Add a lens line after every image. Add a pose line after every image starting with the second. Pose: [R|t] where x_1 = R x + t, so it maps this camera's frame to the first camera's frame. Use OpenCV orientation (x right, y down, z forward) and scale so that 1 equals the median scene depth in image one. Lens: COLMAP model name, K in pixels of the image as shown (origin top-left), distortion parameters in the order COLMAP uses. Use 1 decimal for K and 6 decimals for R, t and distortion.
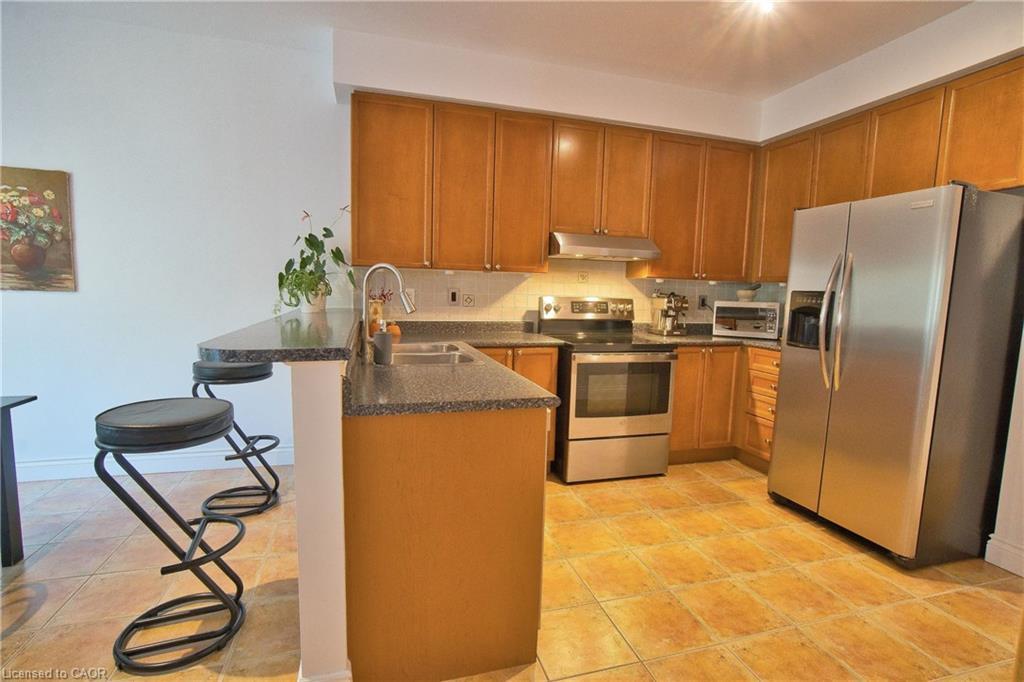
lens RADIAL K [[491.3, 0, 515.5], [0, 491.3, 342.4], [0, 0, 1]] dist [-0.043372, 0.014031]
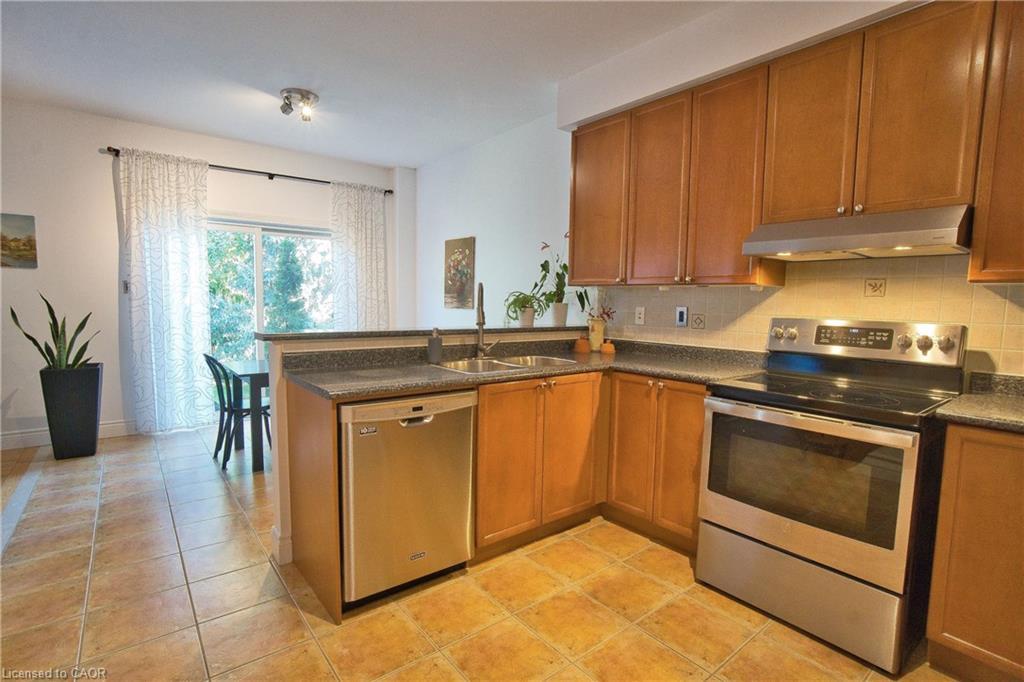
lens RADIAL K [[491.3, 0, 519.2], [0, 491.3, 343.0], [0, 0, 1]] dist [-0.043372, 0.014031]
pose [[0.385230, 0.058796, -0.920946, 0.611684], [-0.110129, 0.993765, 0.017378, -0.033418], [0.916226, 0.094729, 0.389303, 0.446506]]
